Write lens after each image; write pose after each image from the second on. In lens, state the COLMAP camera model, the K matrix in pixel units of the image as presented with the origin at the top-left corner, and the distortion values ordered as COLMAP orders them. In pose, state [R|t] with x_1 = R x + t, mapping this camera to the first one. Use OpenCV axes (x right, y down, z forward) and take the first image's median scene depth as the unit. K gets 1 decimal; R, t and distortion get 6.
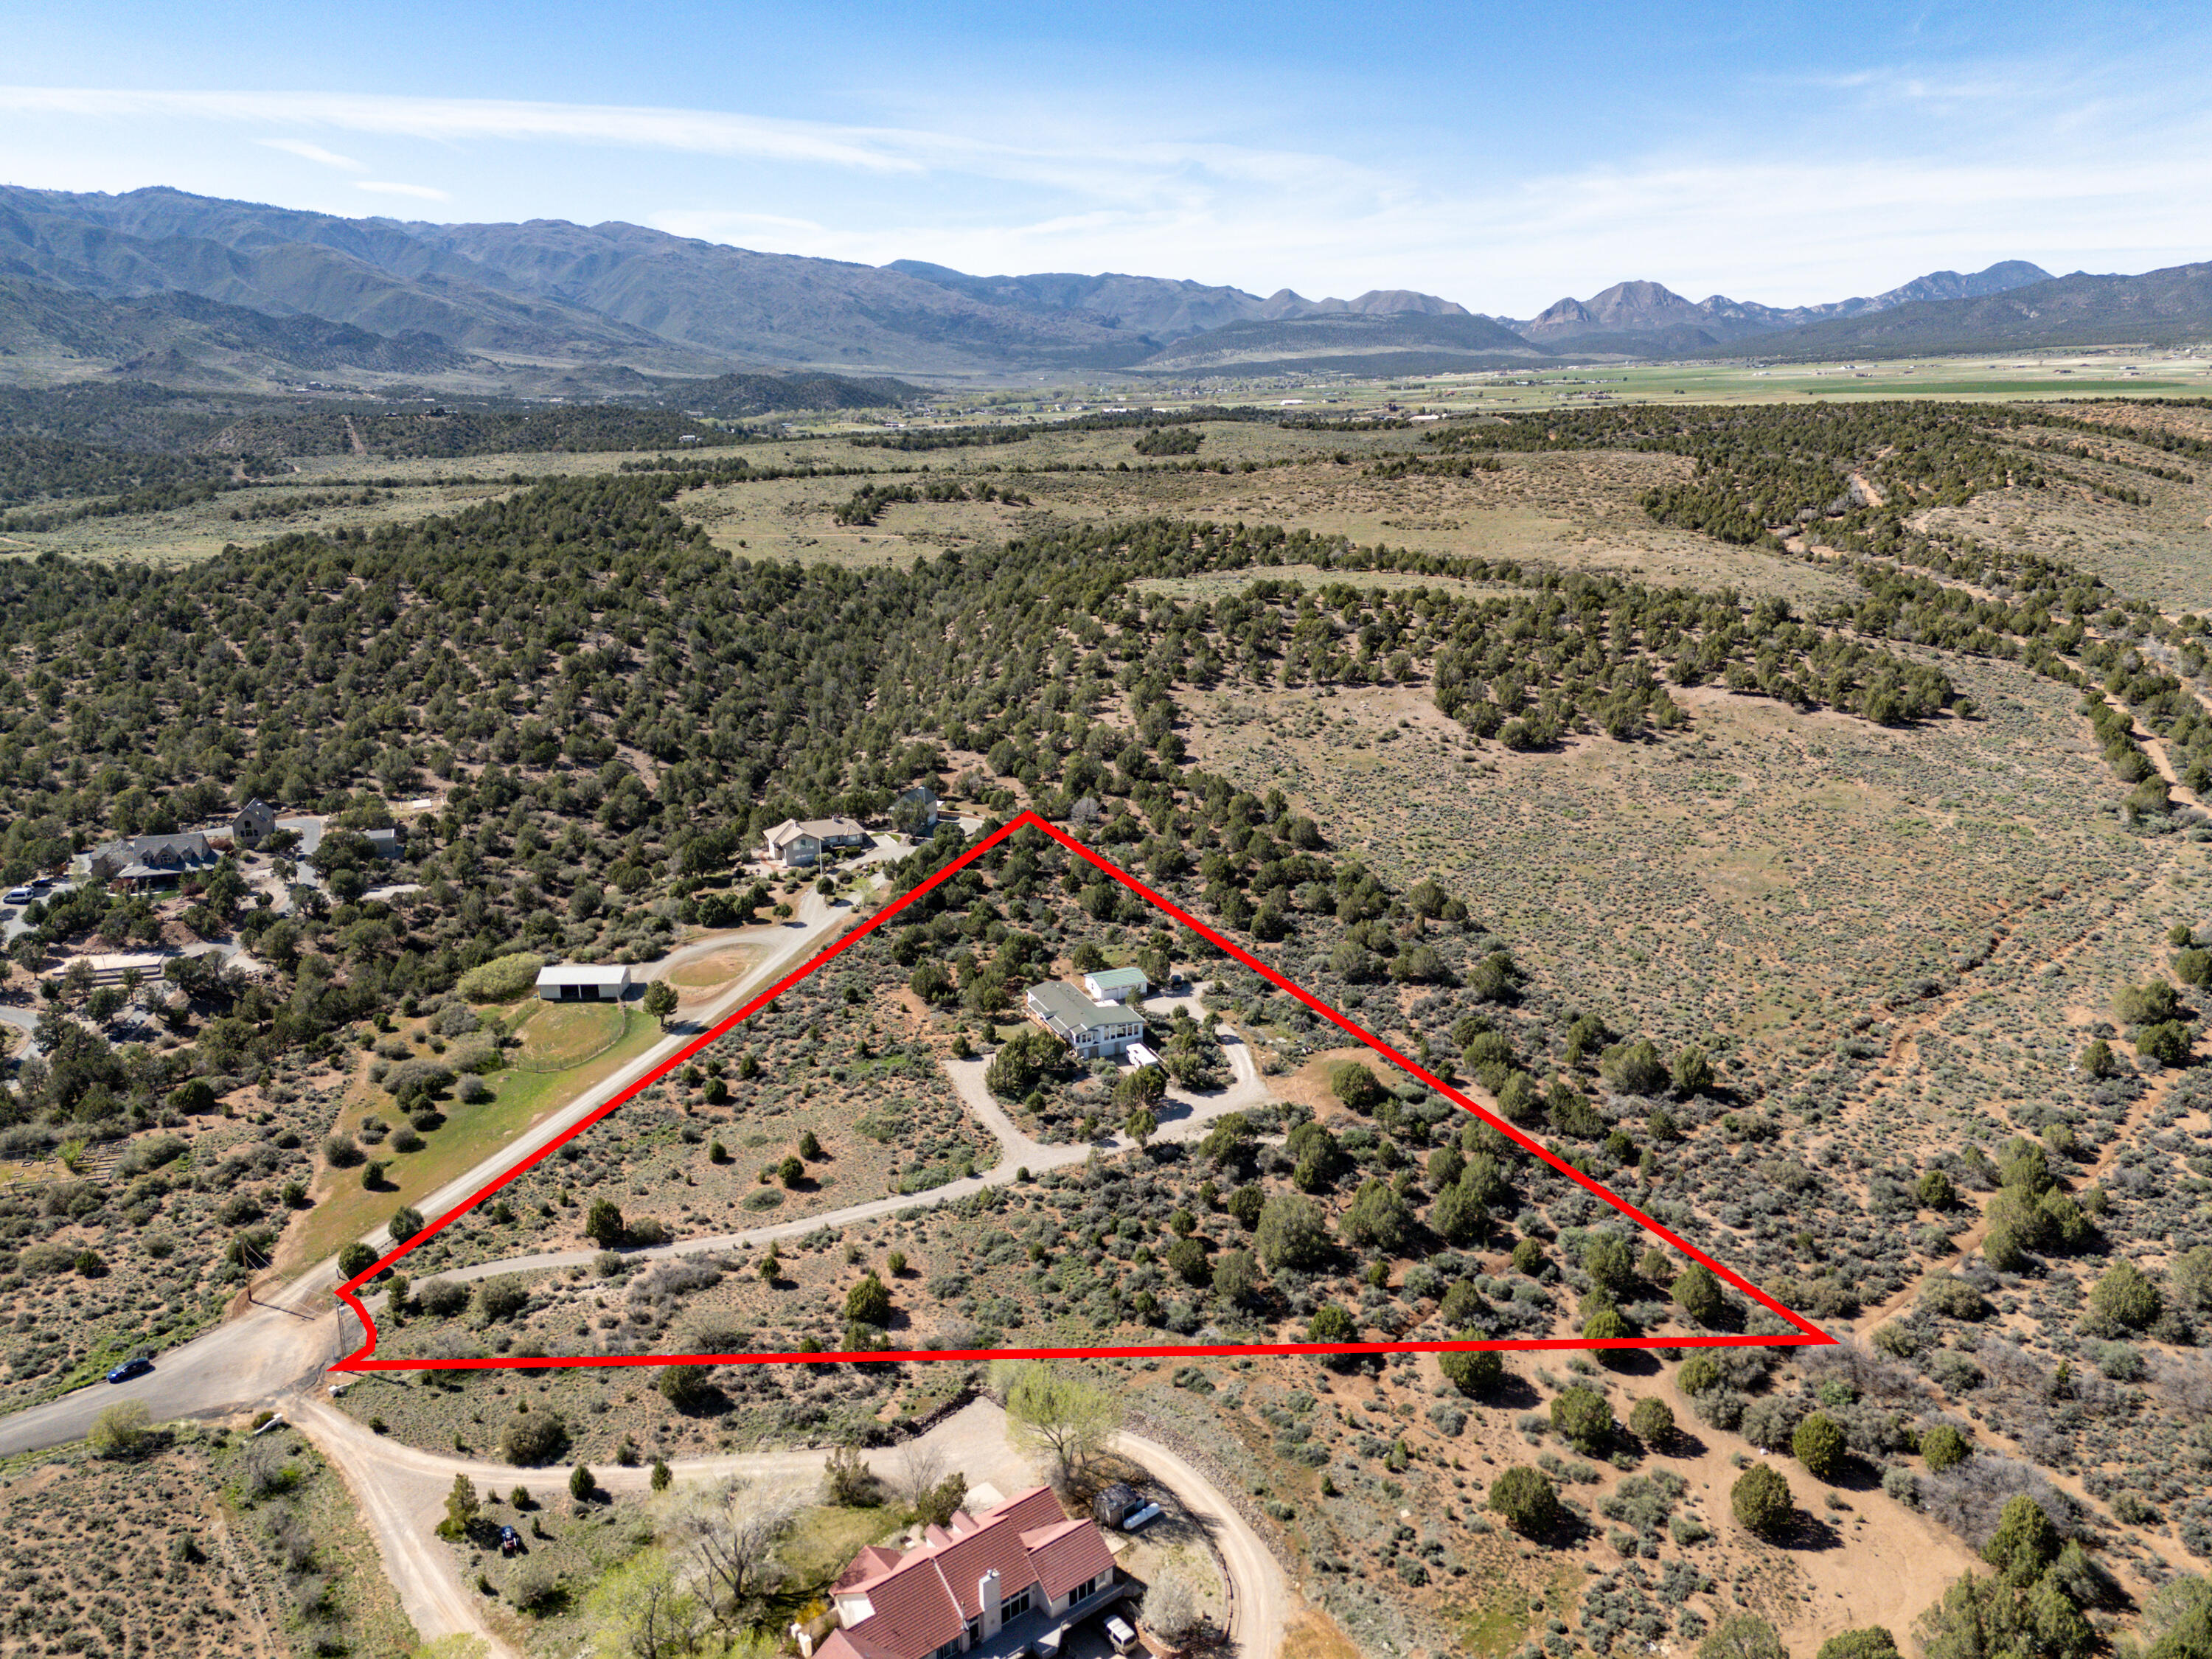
lens RADIAL K [[1620.2, 0, 1113.6], [0, 1620.2, 801.5], [0, 0, 1]] dist [0.095174, -0.089367]
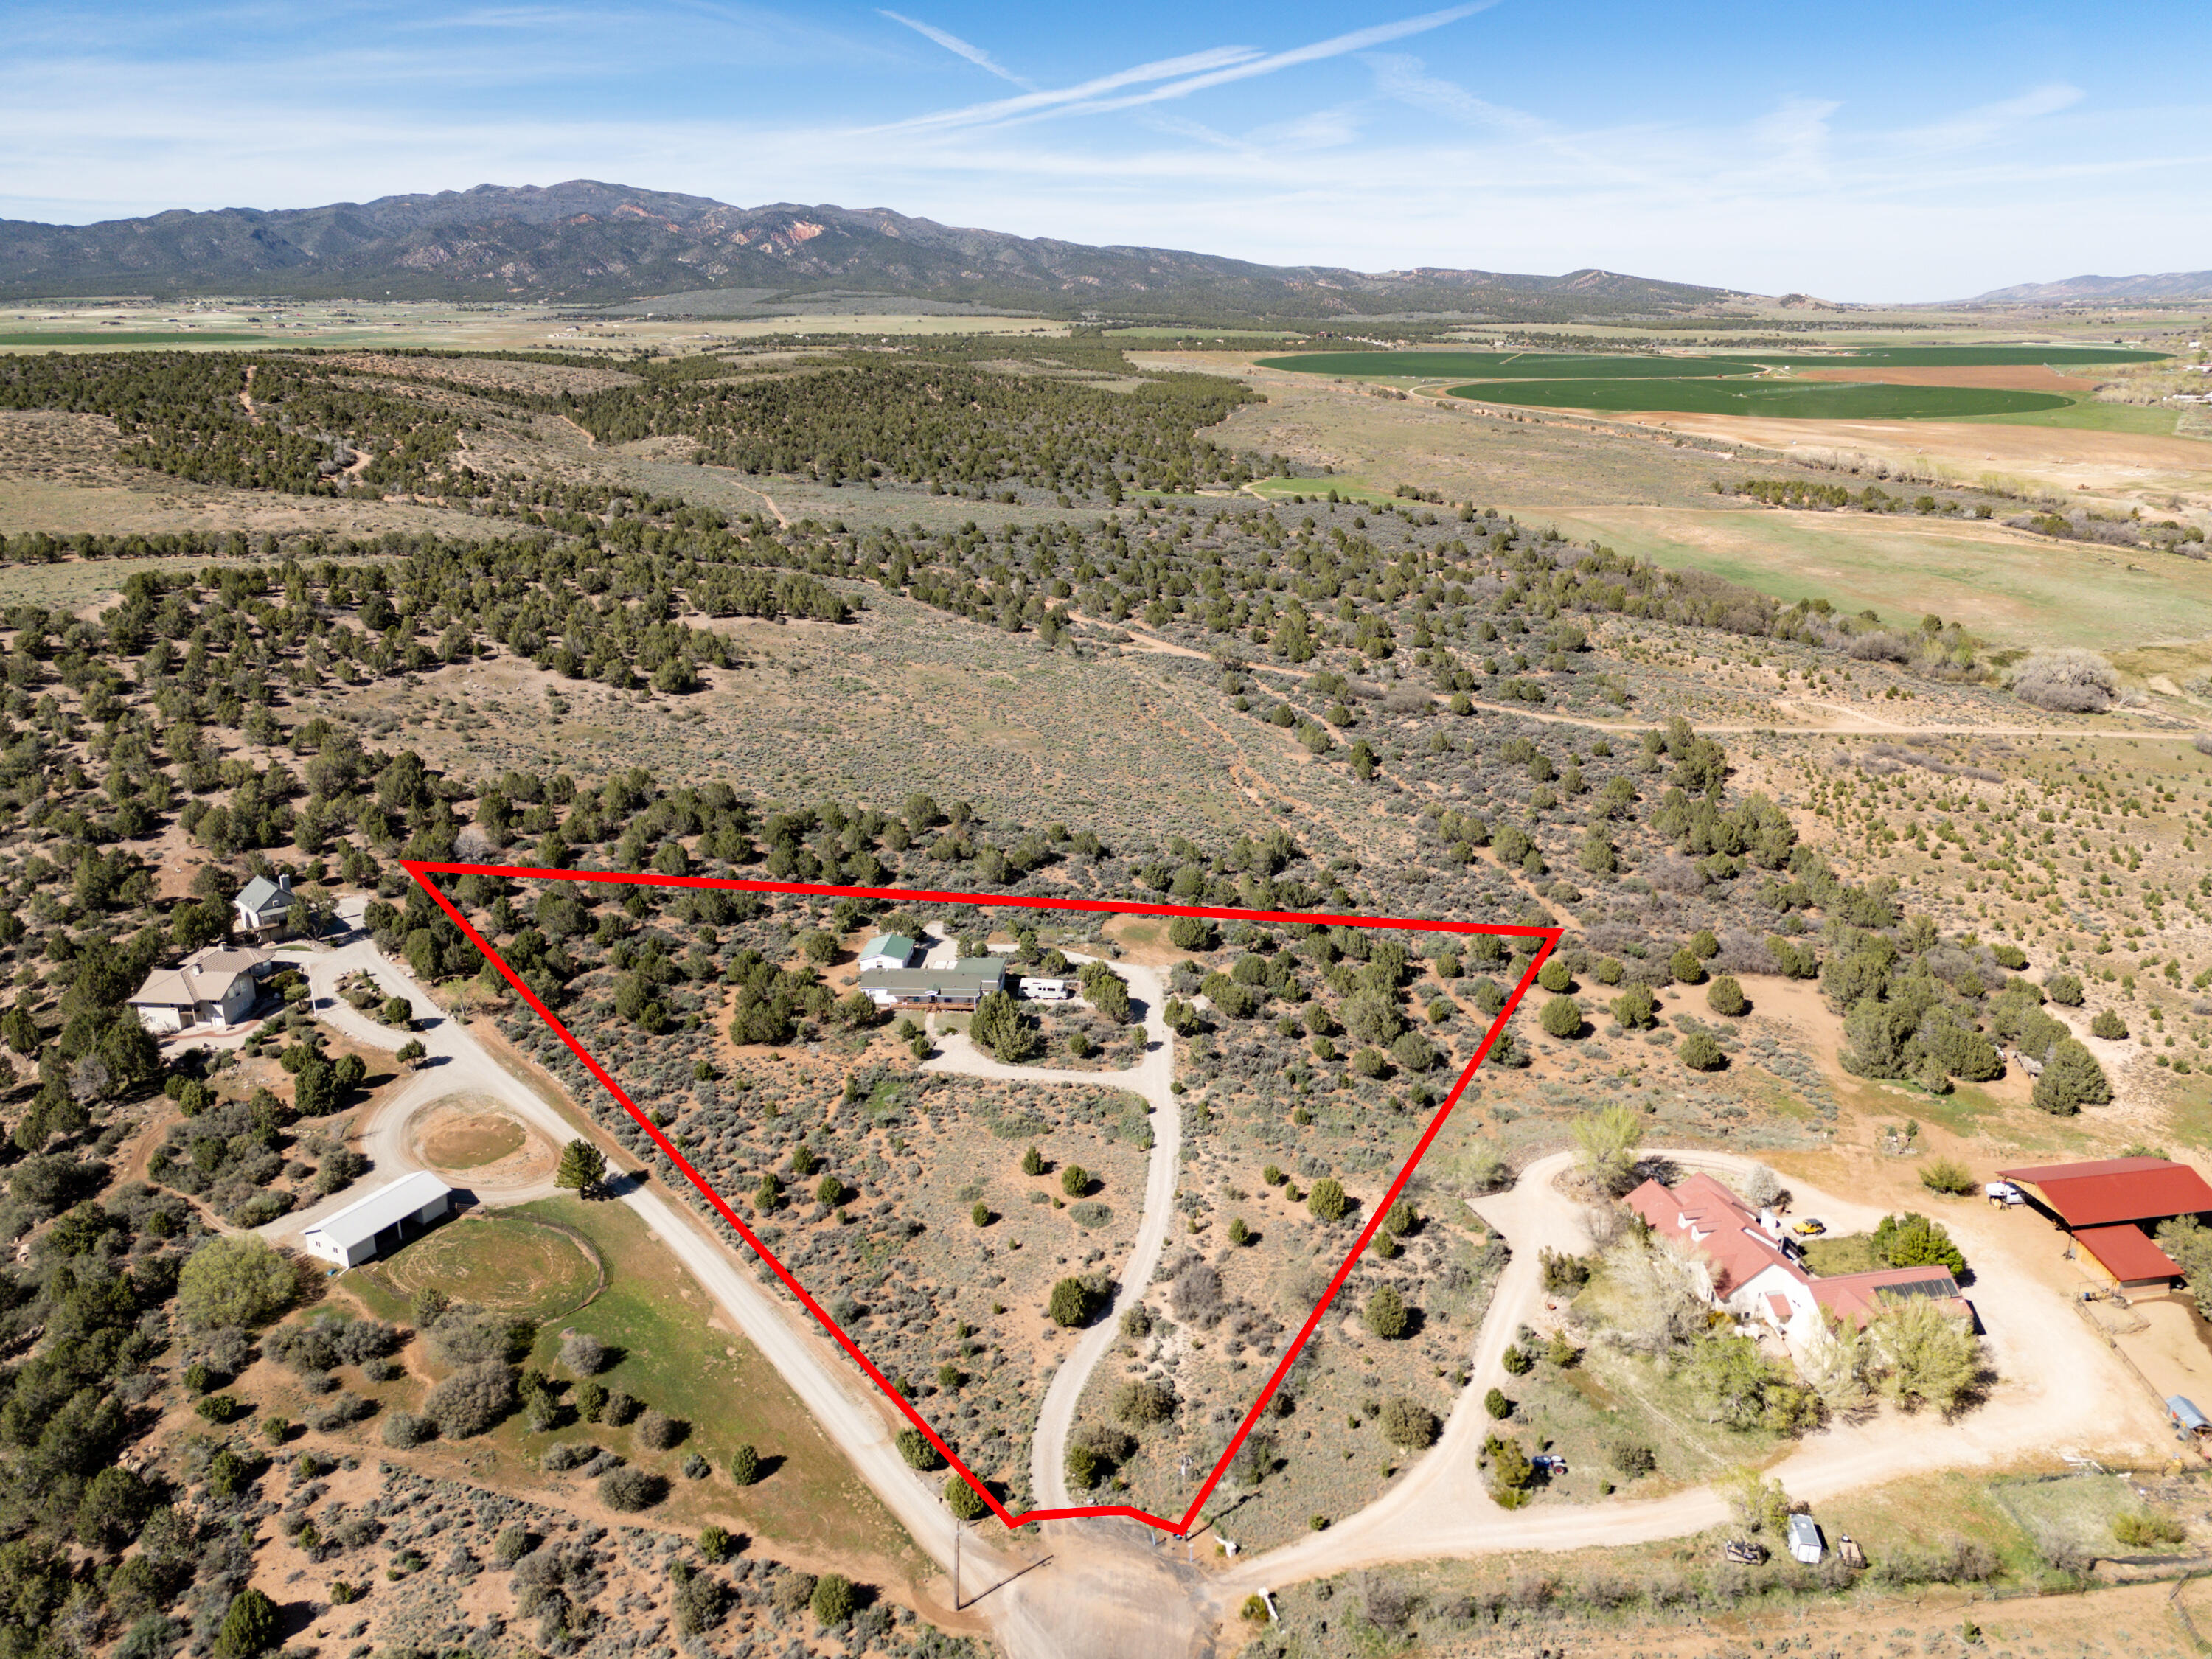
lens RADIAL K [[1620.2, 0, 1113.6], [0, 1620.2, 801.5], [0, 0, 1]] dist [0.095174, -0.089367]
pose [[0.448395, -0.234500, 0.862527, -0.922208], [0.210992, 0.965471, 0.152801, -0.117817], [-0.868576, 0.113472, 0.482390, 0.504942]]
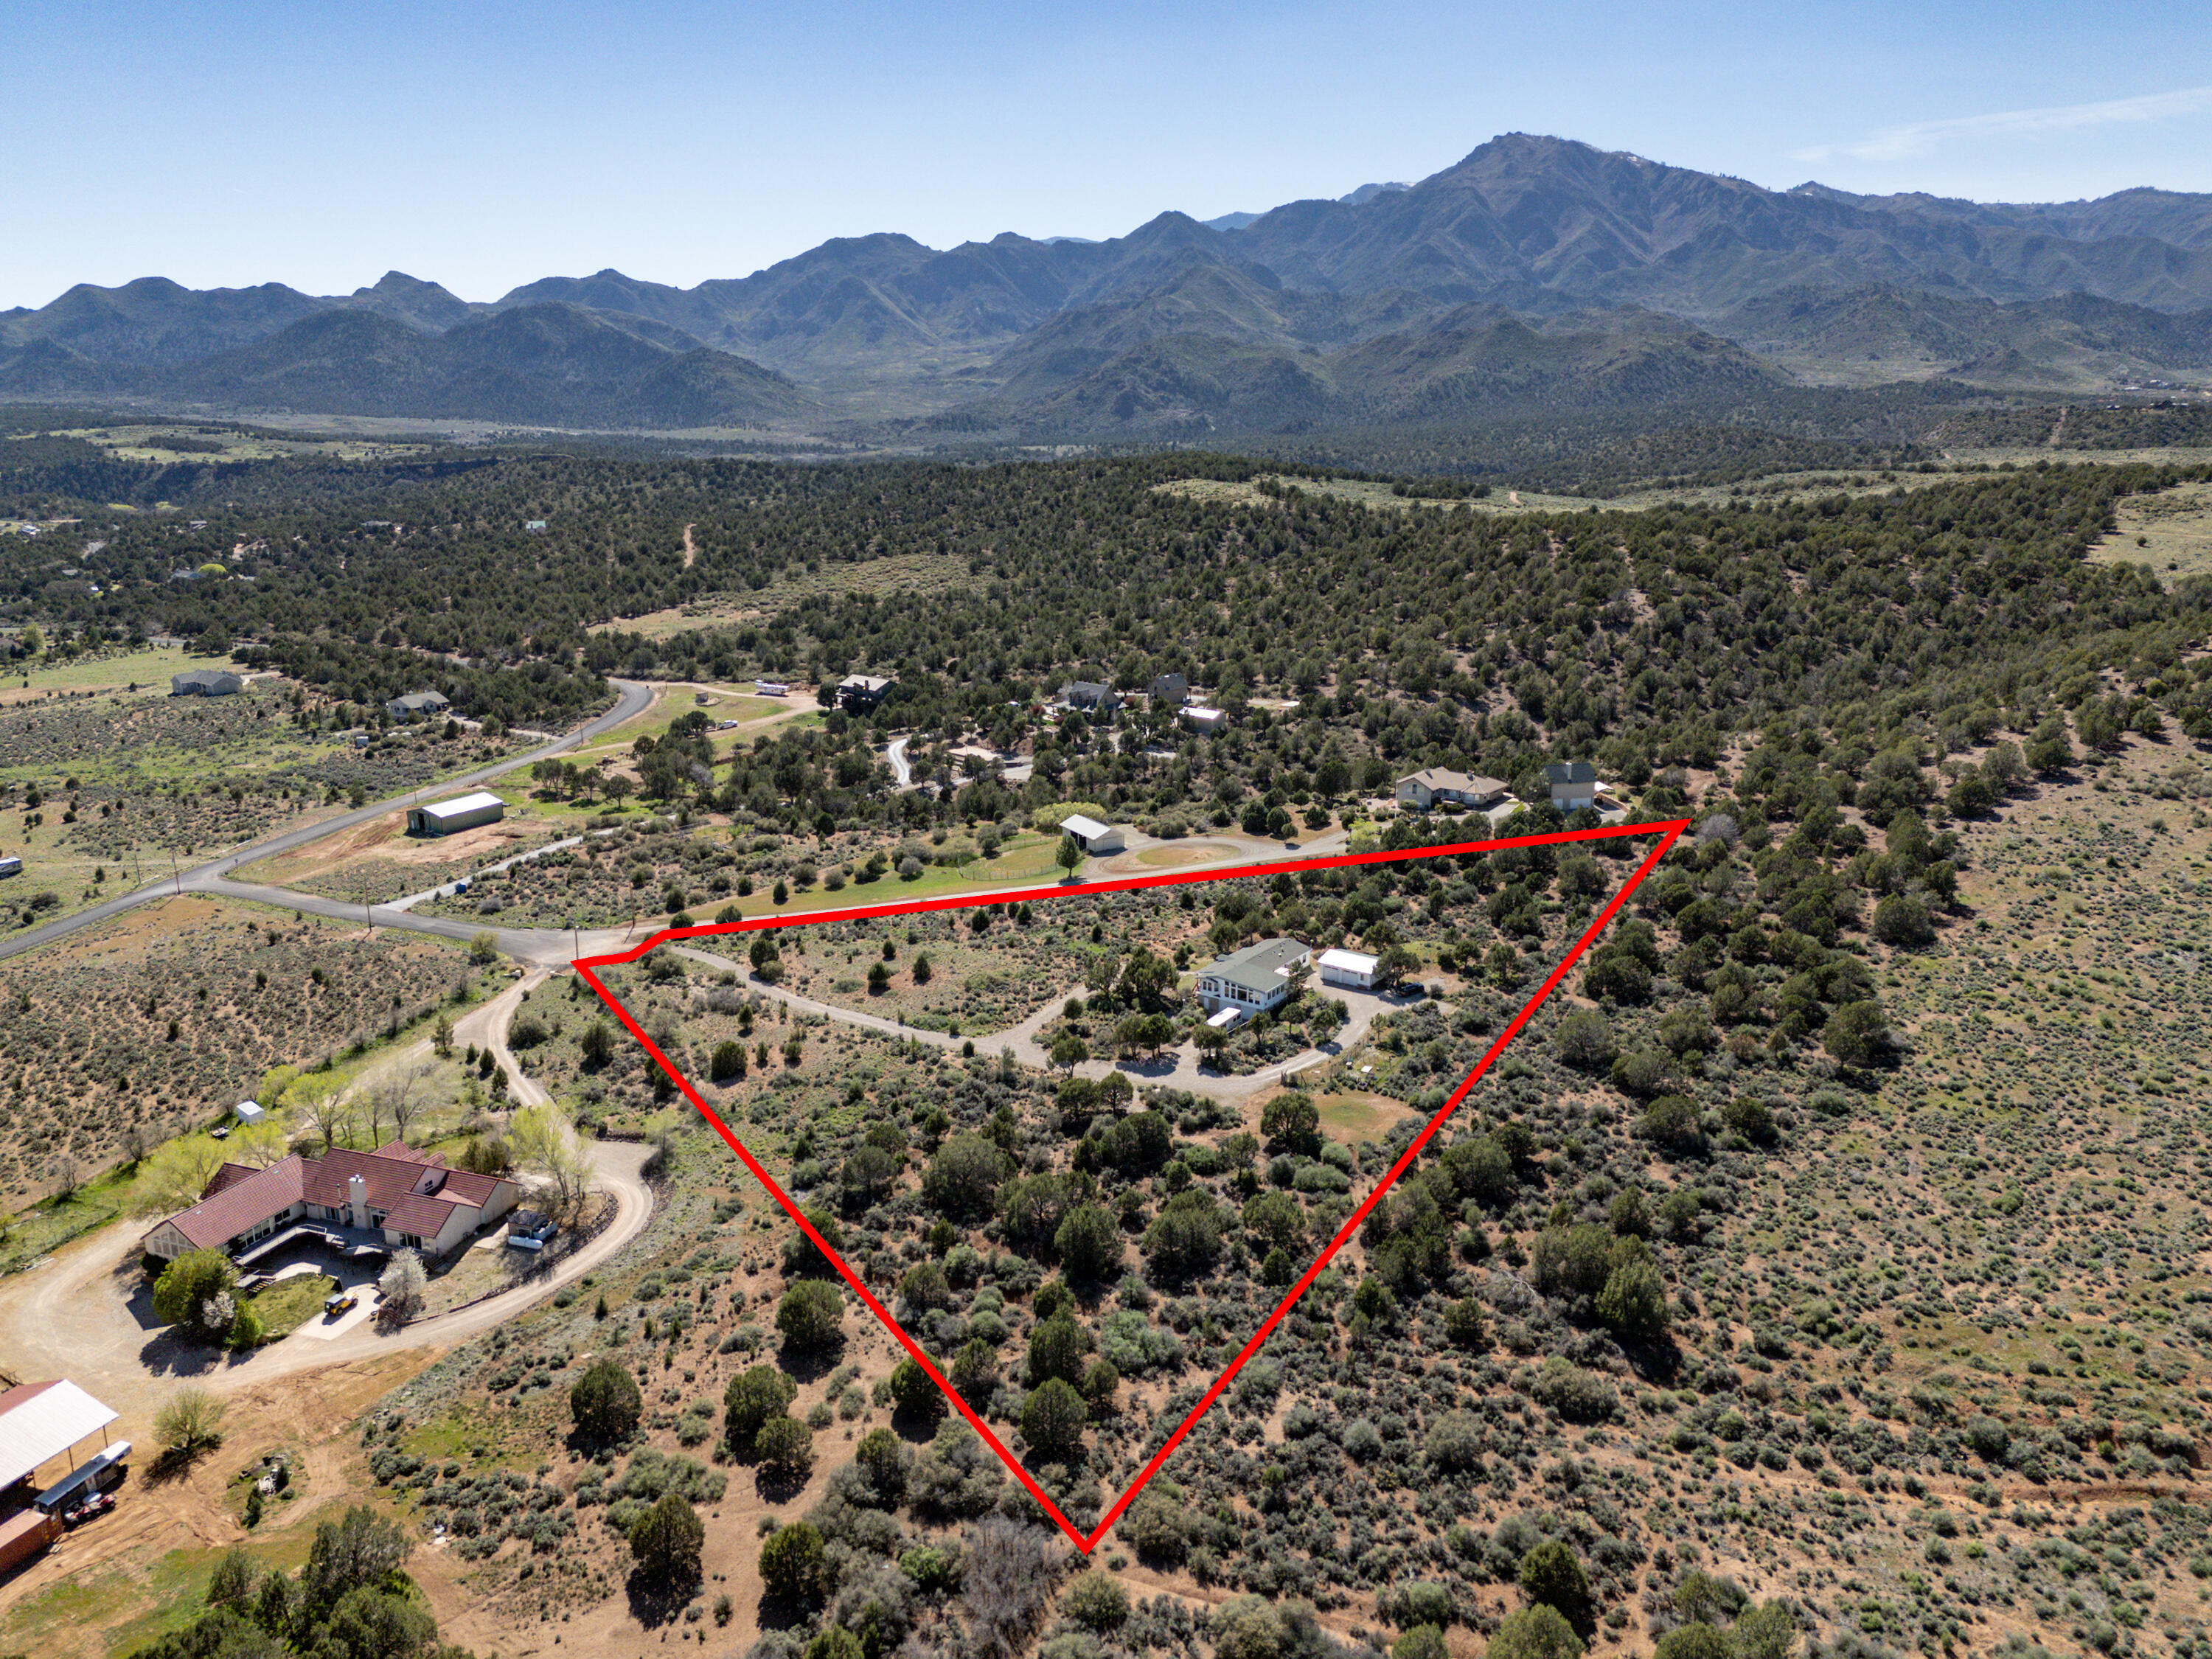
lens RADIAL K [[1620.2, 0, 1113.6], [0, 1620.2, 801.5], [0, 0, 1]] dist [0.095174, -0.089367]
pose [[0.508767, 0.213379, -0.834042, 0.811367], [-0.216678, 0.969348, 0.115822, -0.061089], [0.833191, 0.121792, 0.539407, 0.499464]]
